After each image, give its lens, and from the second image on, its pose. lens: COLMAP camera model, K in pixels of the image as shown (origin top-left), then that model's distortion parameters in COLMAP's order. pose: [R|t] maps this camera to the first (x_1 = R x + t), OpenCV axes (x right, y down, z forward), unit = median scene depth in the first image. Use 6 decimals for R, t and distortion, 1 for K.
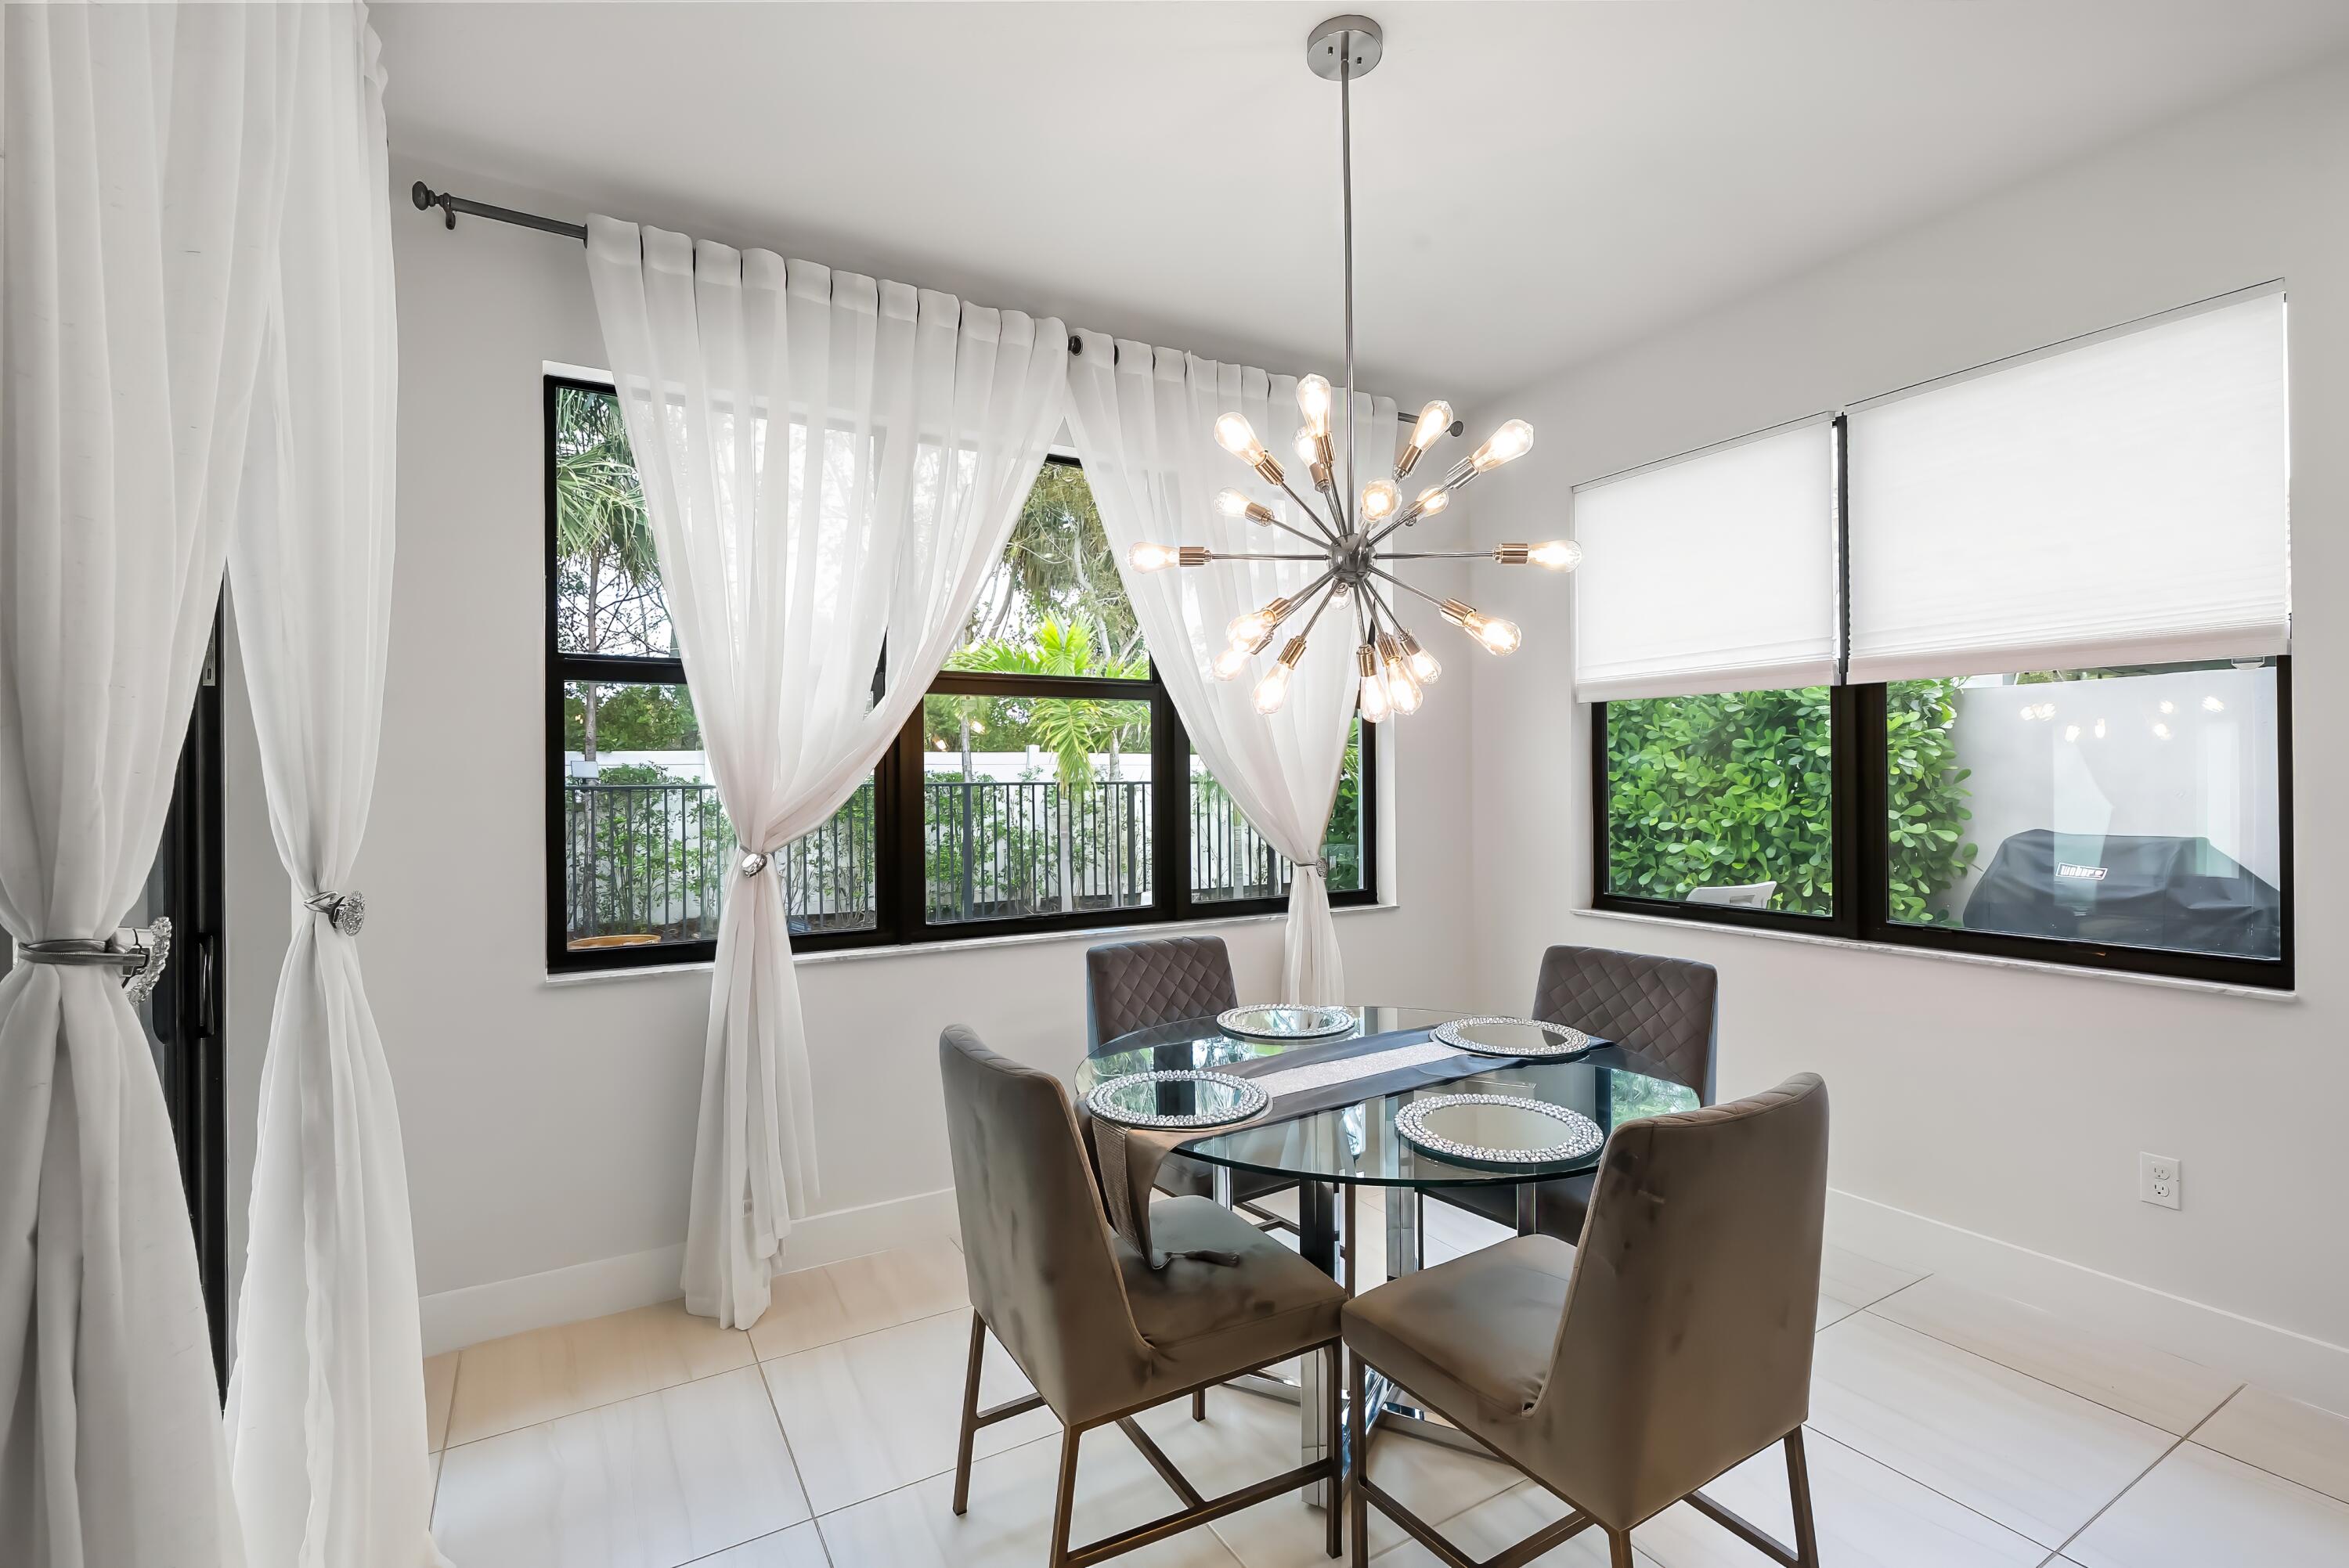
lens RADIAL K [[1068.6, 0, 1178.3], [0, 1068.6, 778.8], [0, 0, 1]] dist [0.001420, 0.000183]
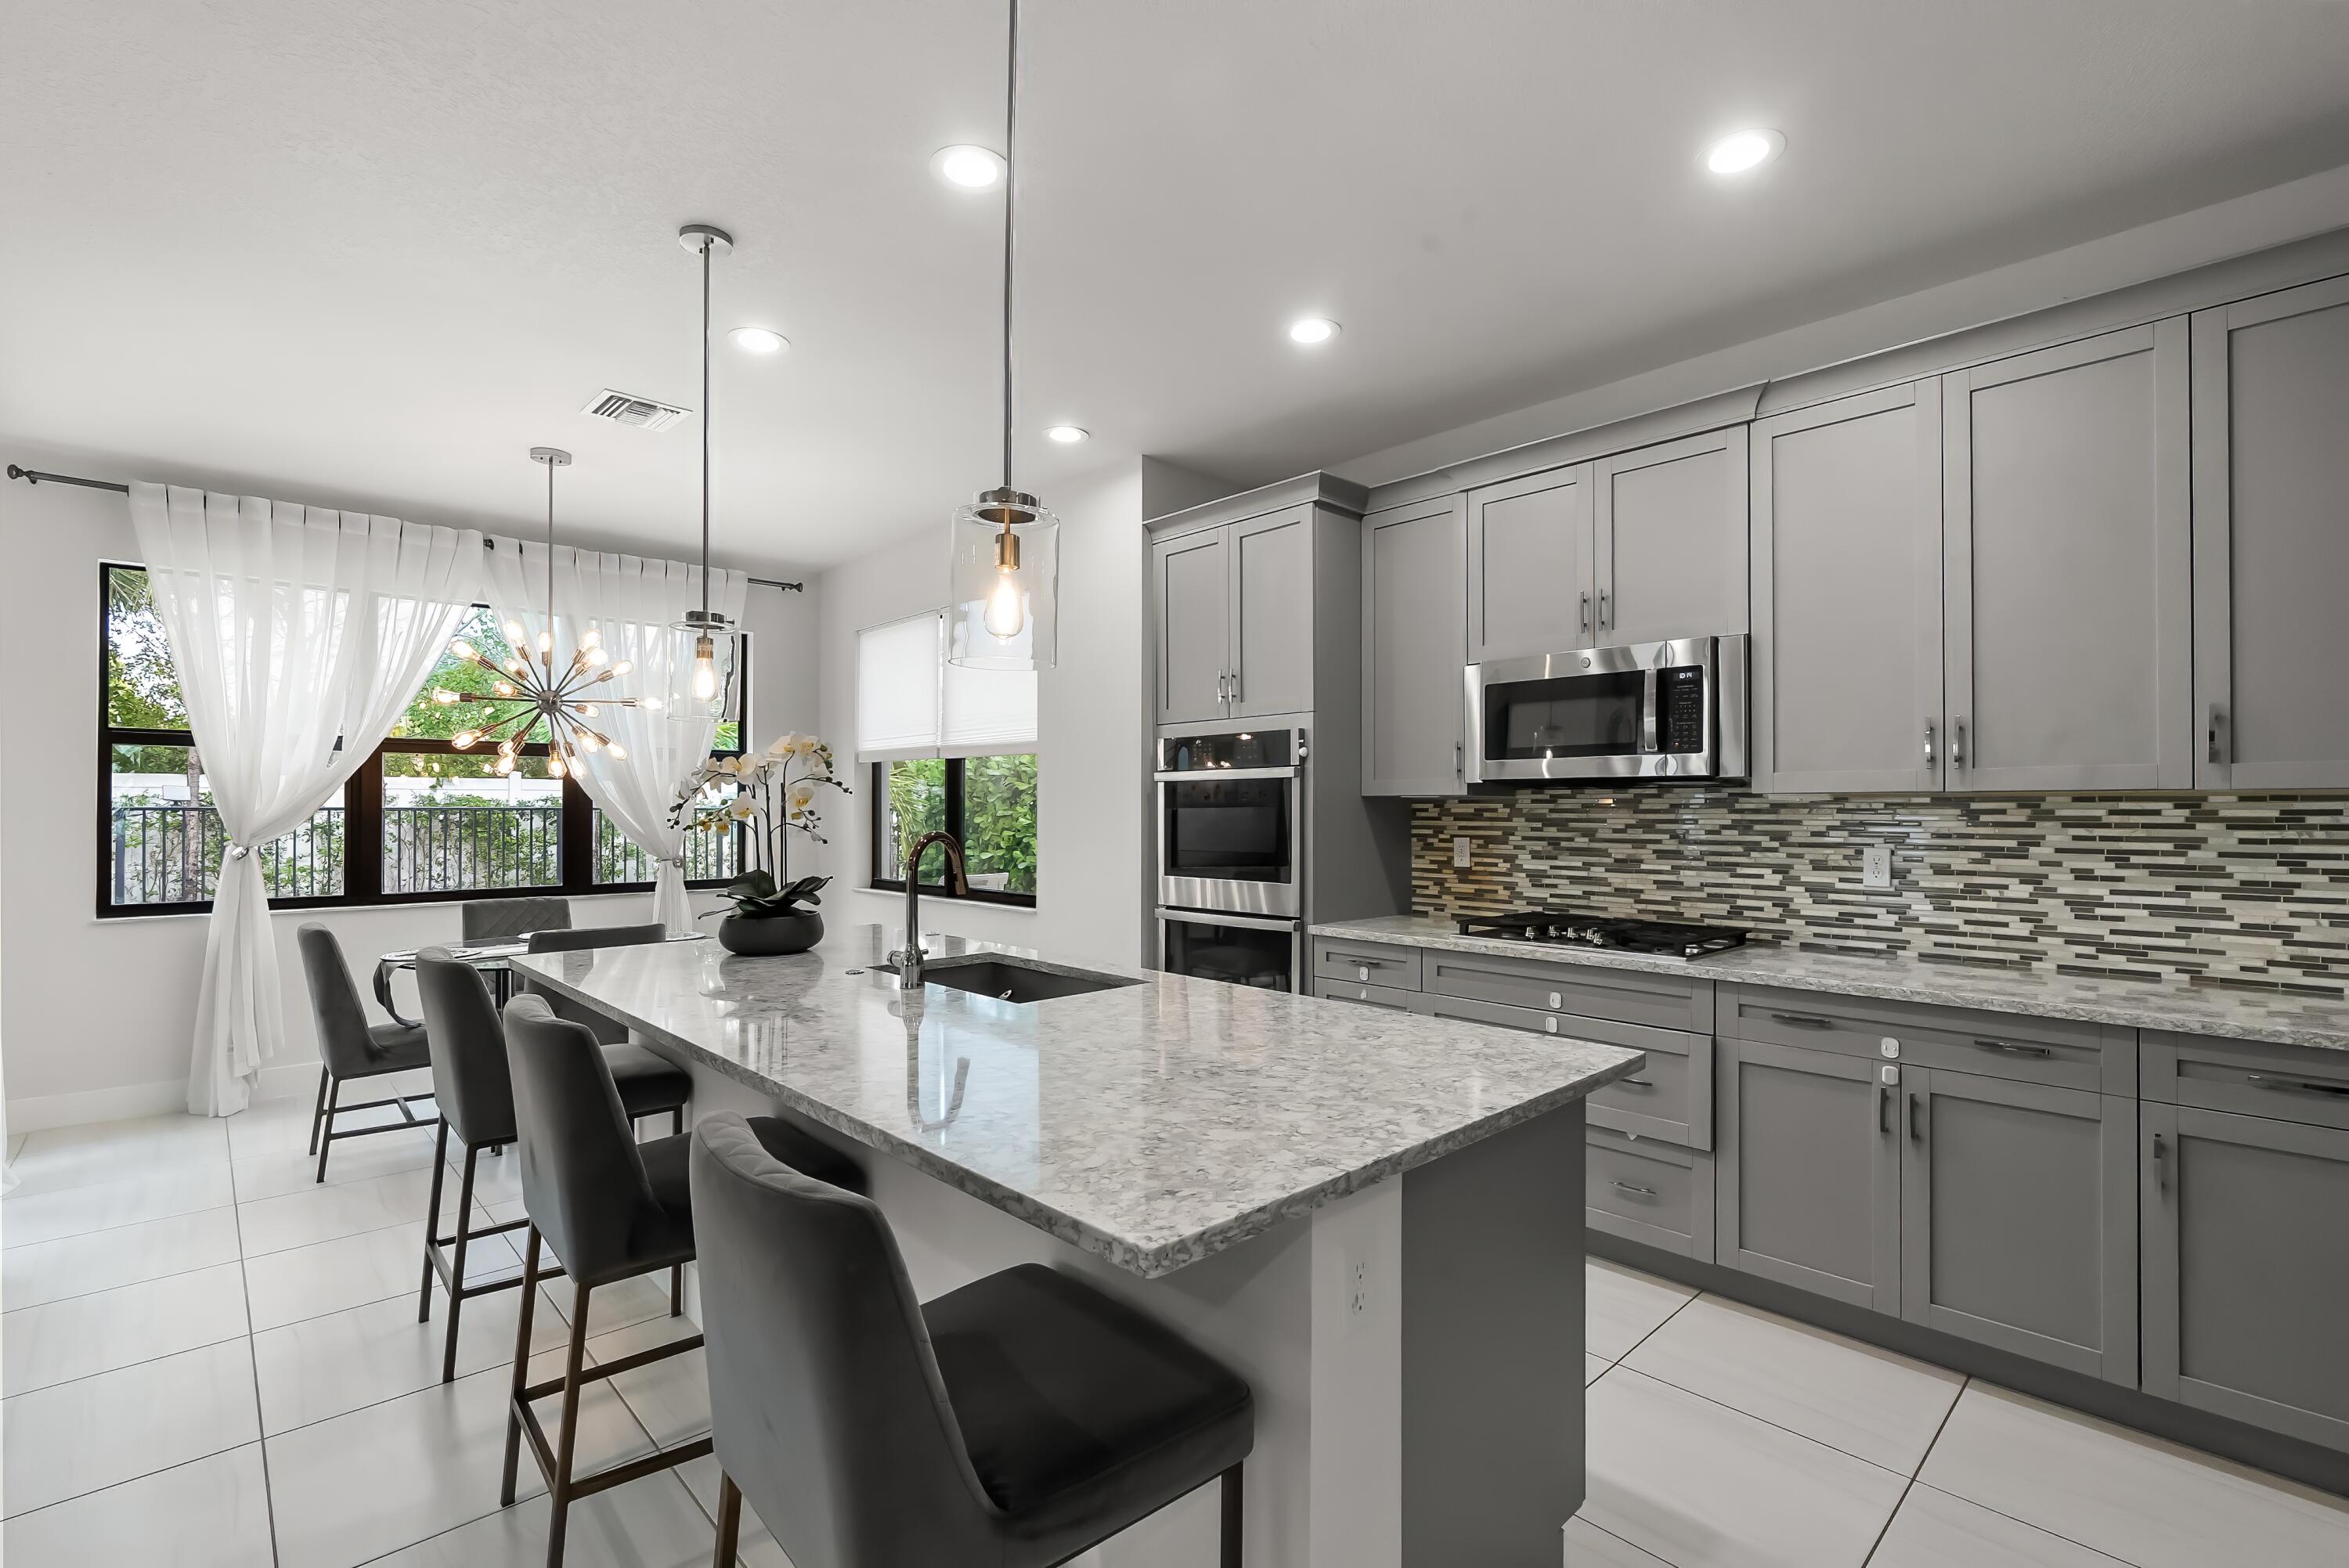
lens RADIAL K [[1068.6, 0, 1175.4], [0, 1068.6, 800.8], [0, 0, 1]] dist [0.001420, 0.000183]
pose [[0.976888, 0.011381, 0.213449, 0.690753], [-0.010138, 0.999925, -0.006918, -0.007827], [-0.213512, 0.004594, 0.976930, -0.985098]]
